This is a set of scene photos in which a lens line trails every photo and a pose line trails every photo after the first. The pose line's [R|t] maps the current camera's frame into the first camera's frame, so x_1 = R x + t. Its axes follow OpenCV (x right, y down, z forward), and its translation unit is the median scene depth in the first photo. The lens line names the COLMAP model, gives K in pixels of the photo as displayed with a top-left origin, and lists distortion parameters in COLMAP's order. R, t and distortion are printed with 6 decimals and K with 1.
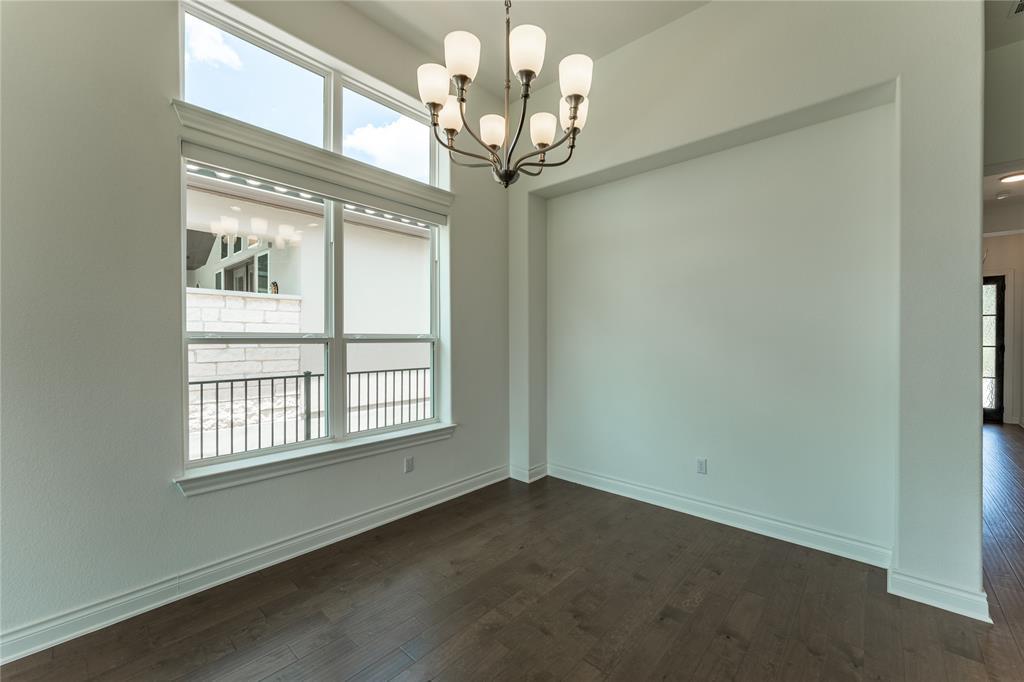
lens RADIAL K [[409.2, 0, 514.2], [0, 409.2, 341.5], [0, 0, 1]] dist [-0.001907, -0.000262]
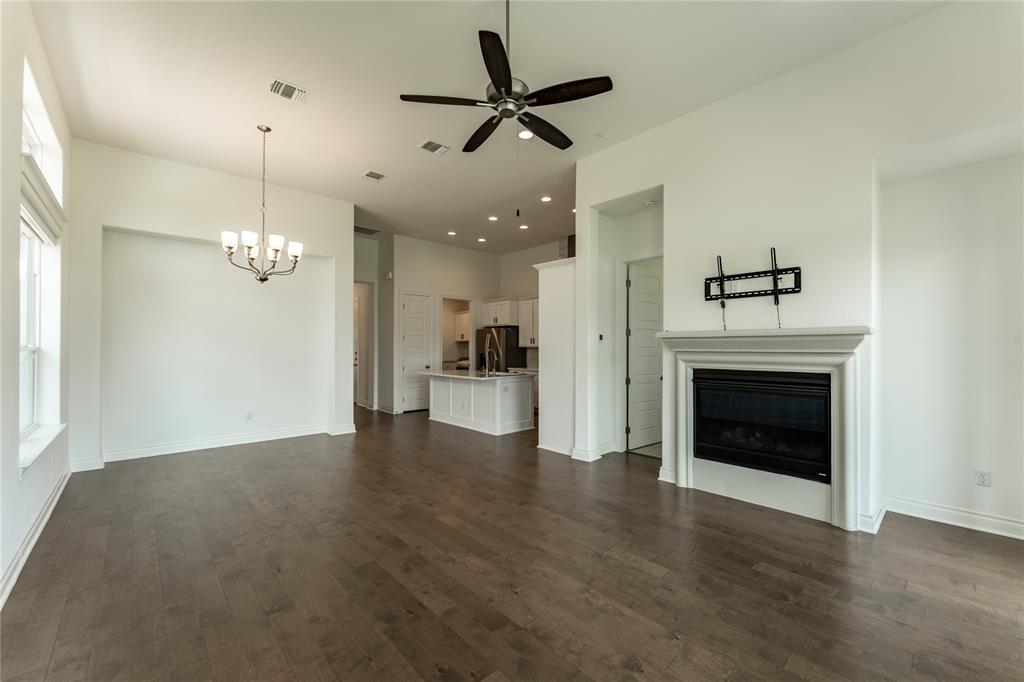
lens RADIAL K [[409.5, 0, 513.6], [0, 409.5, 341.7], [0, 0, 1]] dist [-0.002379, -0.000271]
pose [[0.094761, 0.011550, 0.995433, -1.125783], [0.005786, 0.999909, -0.012153, -0.002349], [-0.995483, 0.006911, 0.094685, -0.335656]]
